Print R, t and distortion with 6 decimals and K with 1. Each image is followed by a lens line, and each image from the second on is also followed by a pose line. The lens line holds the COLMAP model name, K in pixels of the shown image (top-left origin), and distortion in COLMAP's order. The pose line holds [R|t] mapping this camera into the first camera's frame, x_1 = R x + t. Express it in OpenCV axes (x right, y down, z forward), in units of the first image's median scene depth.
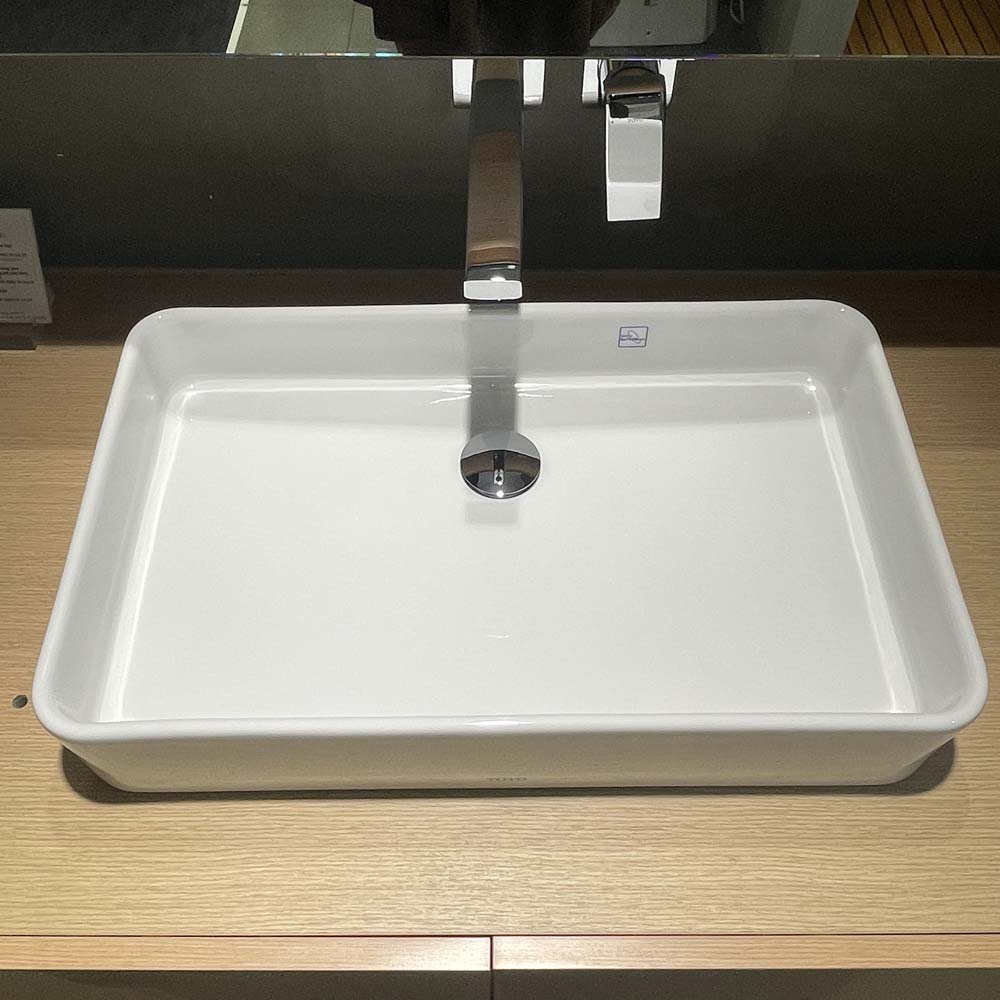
lens RADIAL K [[1010.4, 0, 483.1], [0, 1010.4, 498.9], [0, 0, 1]] dist [0.029149, -0.048608]
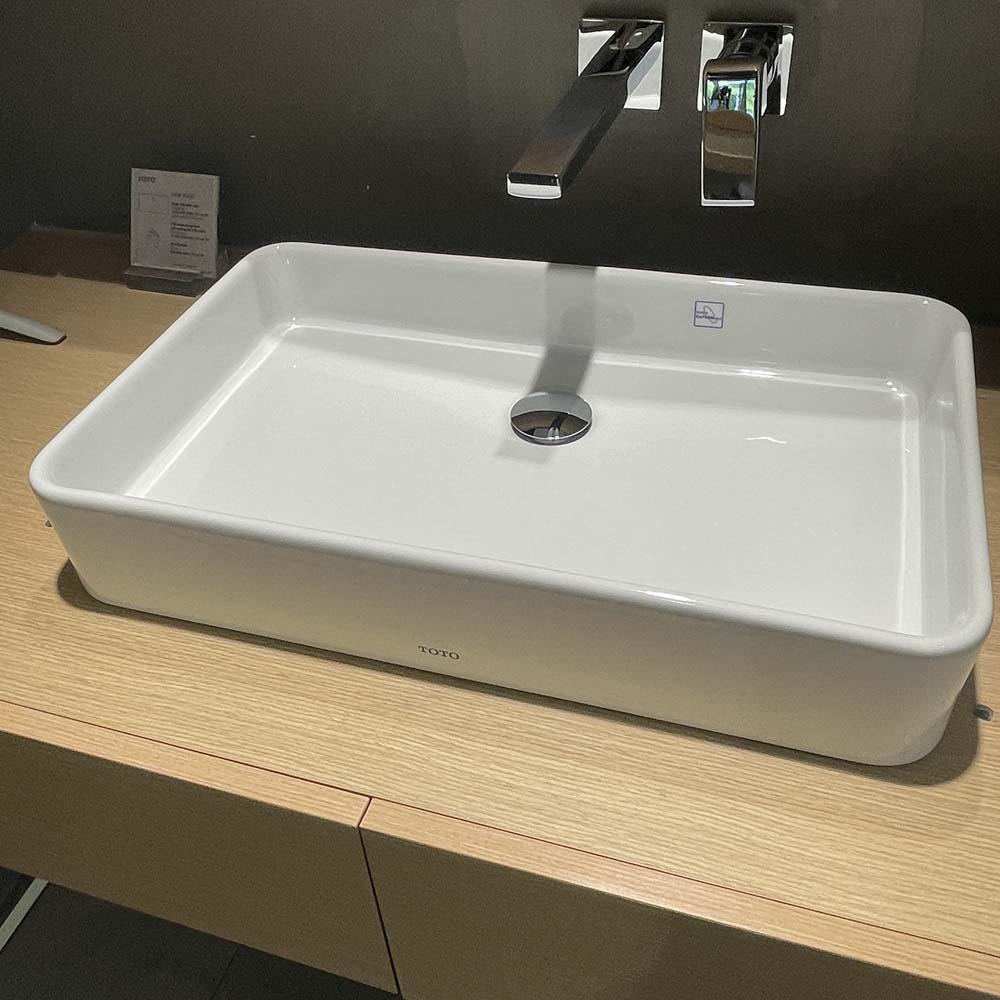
lens RADIAL K [[1010.4, 0, 483.1], [0, 1010.4, 498.9], [0, 0, 1]] dist [0.029149, -0.048608]
pose [[0.947309, 0.156017, -0.279757, 0.292201], [-0.219410, 0.952355, -0.211848, 0.319958], [0.233376, 0.262067, 0.936406, 0.092051]]
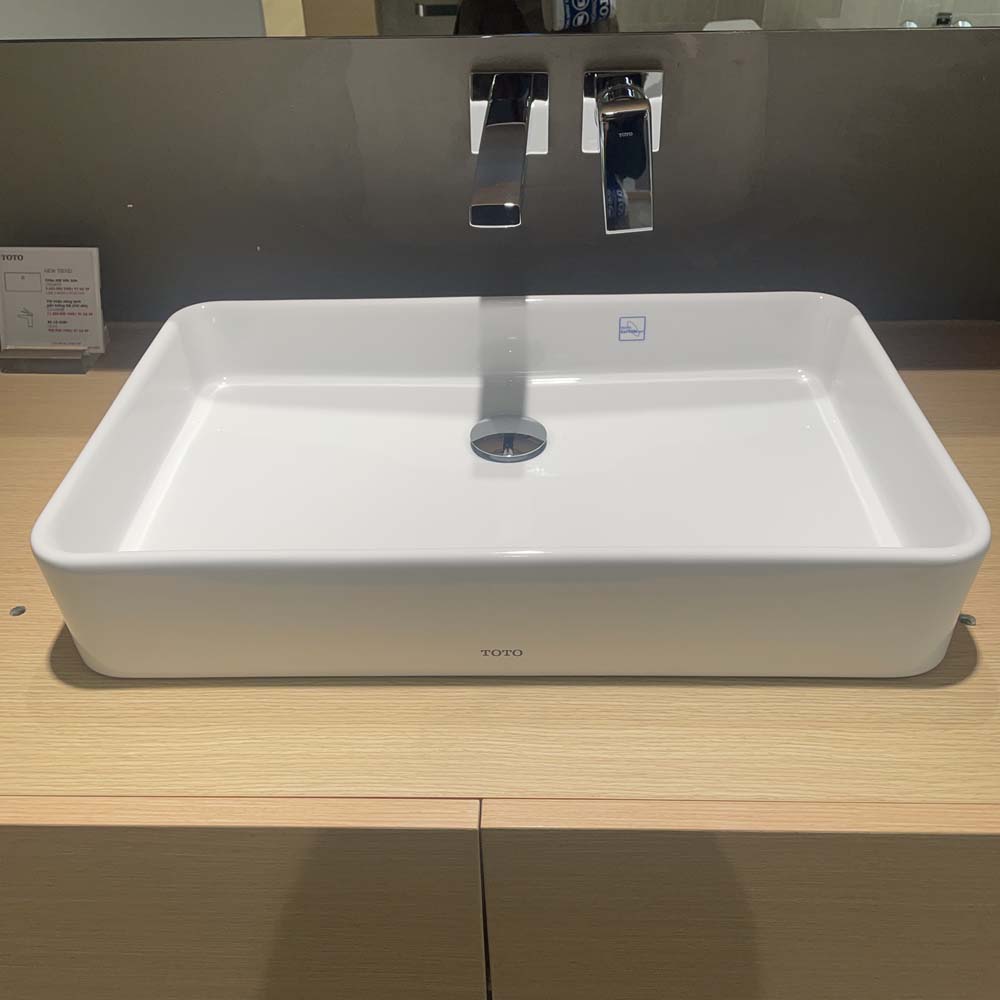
lens RADIAL K [[999.8, 0, 500.0], [0, 999.8, 500.0], [0, 0, 1]] dist [0.098149, -0.139286]
pose [[0.999331, -0.001433, -0.036547, 0.054947], [-0.010245, 0.948269, -0.317302, 0.428525], [0.035111, 0.317464, 0.947620, 0.041487]]
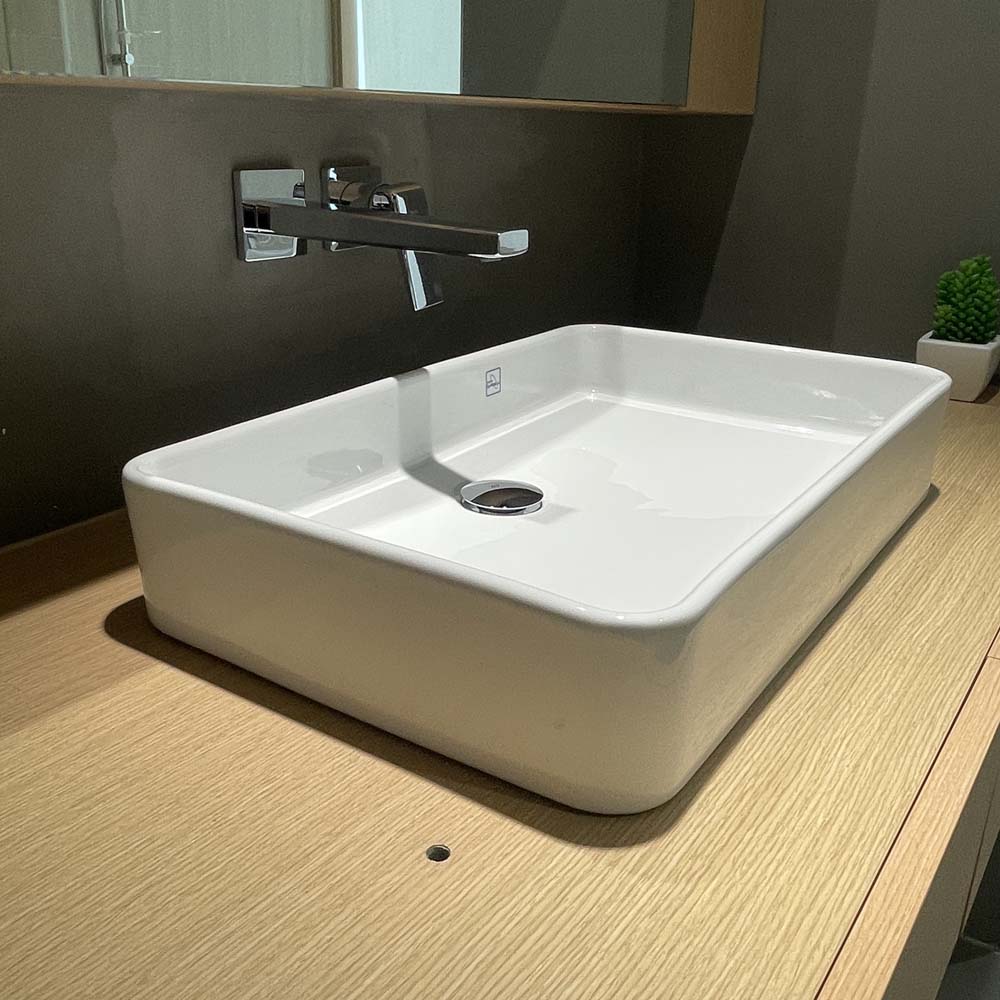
lens RADIAL K [[1010.4, 0, 483.1], [0, 1010.4, 498.9], [0, 0, 1]] dist [0.029149, -0.048608]
pose [[0.575565, -0.274522, 0.770301, -0.888284], [0.657167, 0.715877, -0.235905, 0.220042], [-0.486679, 0.641995, 0.592441, 0.524197]]
